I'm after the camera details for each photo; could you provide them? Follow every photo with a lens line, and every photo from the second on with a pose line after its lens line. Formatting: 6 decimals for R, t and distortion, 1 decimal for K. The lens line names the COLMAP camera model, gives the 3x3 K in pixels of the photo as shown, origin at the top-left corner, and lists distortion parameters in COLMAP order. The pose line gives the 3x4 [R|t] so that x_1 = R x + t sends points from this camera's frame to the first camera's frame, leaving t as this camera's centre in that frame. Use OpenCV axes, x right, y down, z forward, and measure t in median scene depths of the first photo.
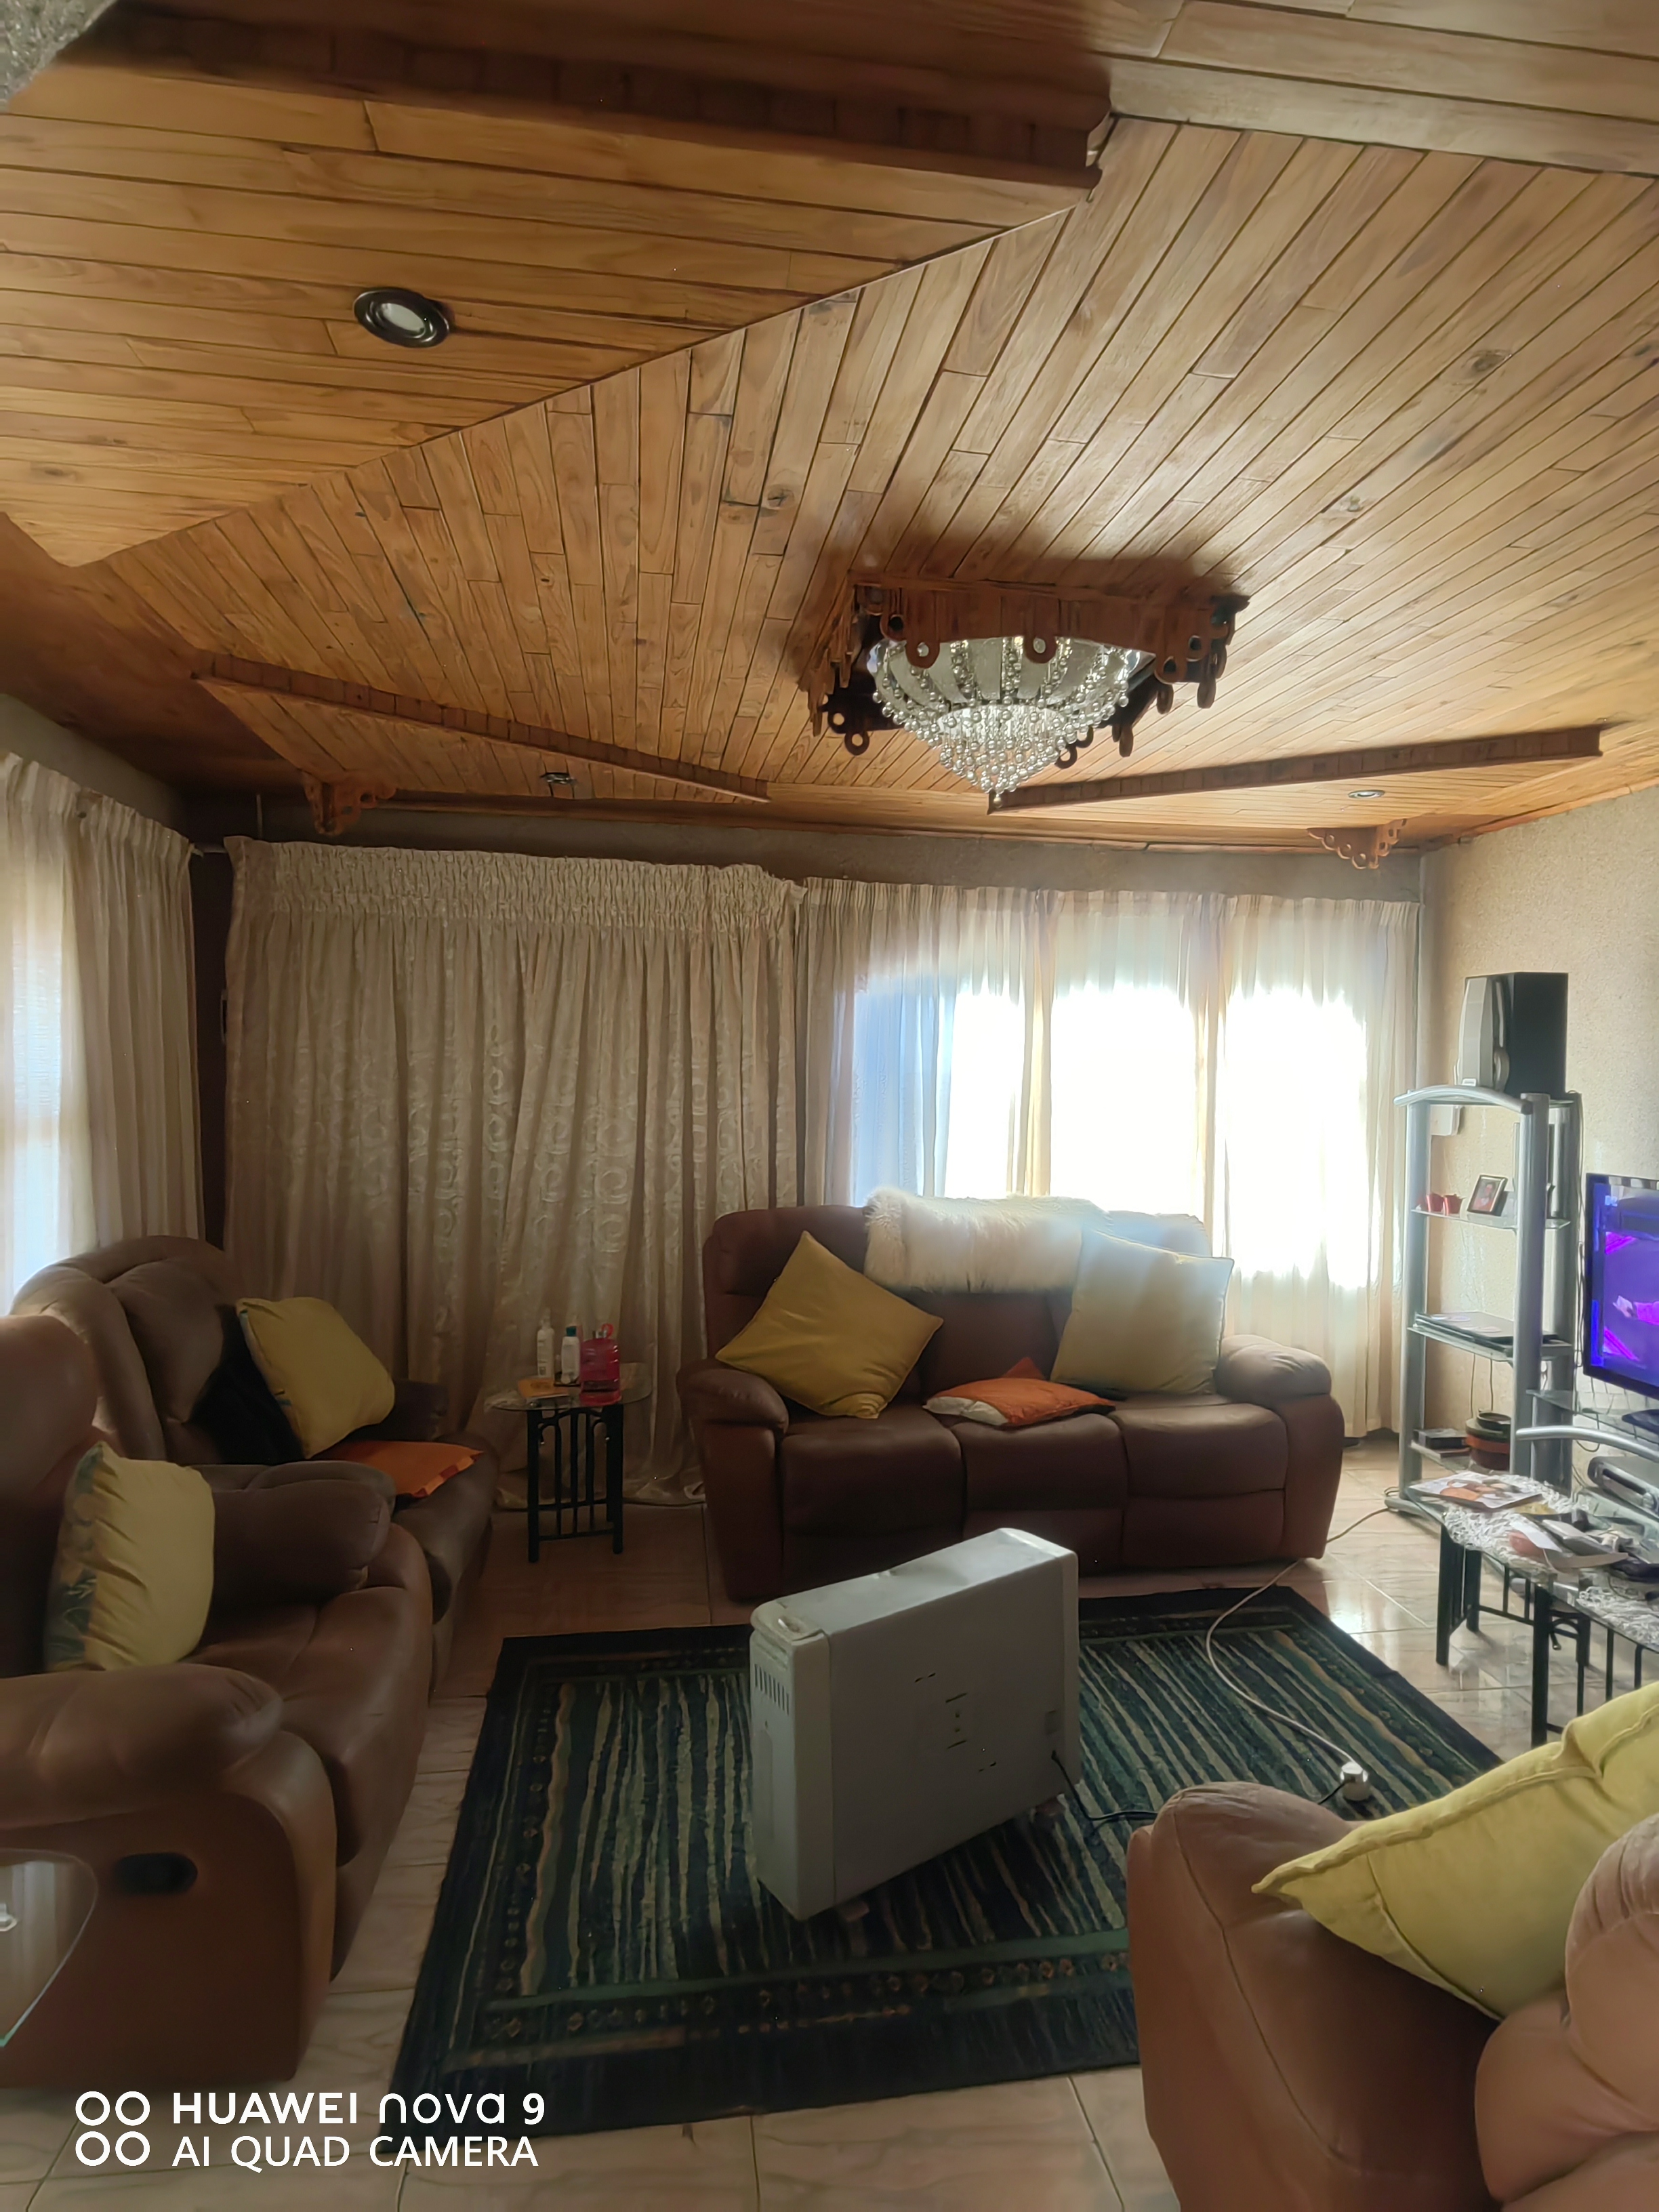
lens RADIAL K [[1185.2, 0, 826.5], [0, 1185.2, 1100.2], [0, 0, 1]] dist [-0.022599, 0.025159]
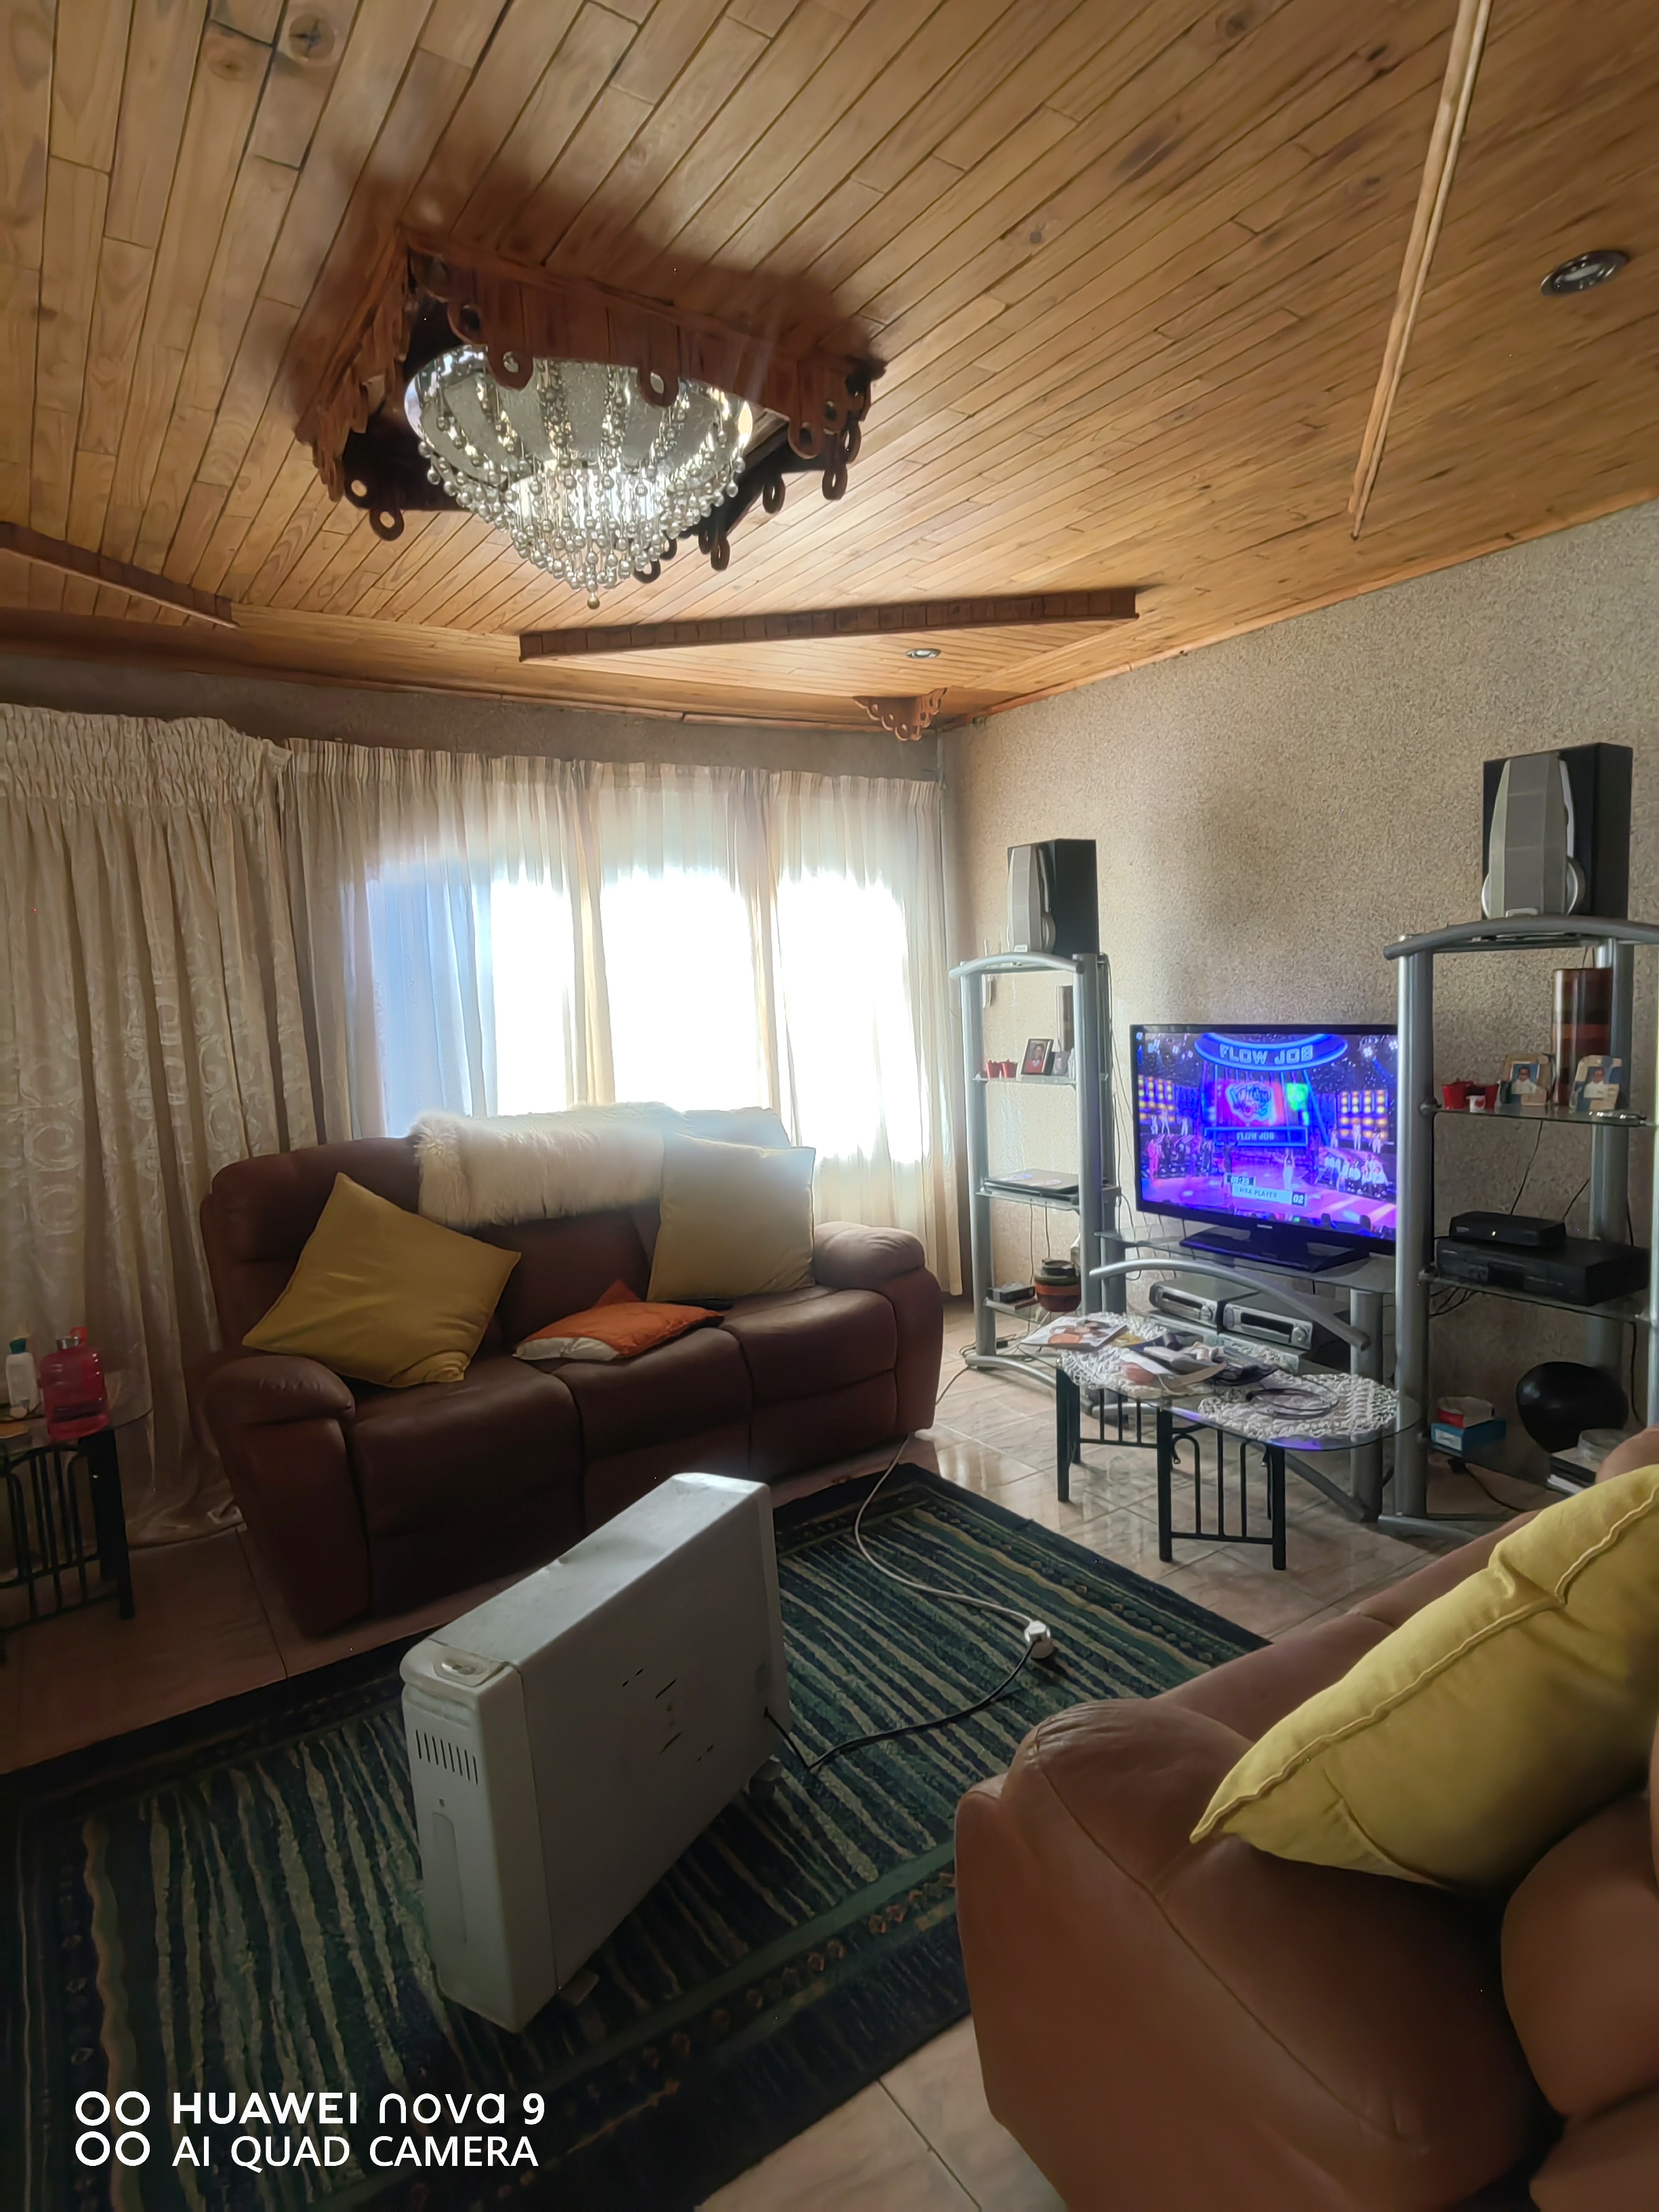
lens RADIAL K [[1185.2, 0, 826.5], [0, 1185.2, 1100.2], [0, 0, 1]] dist [-0.022599, 0.025159]
pose [[0.900757, -0.099824, 0.422696, -0.062253], [0.073264, 0.994205, 0.078666, 0.023922], [-0.428100, -0.039890, 0.902851, 0.138144]]
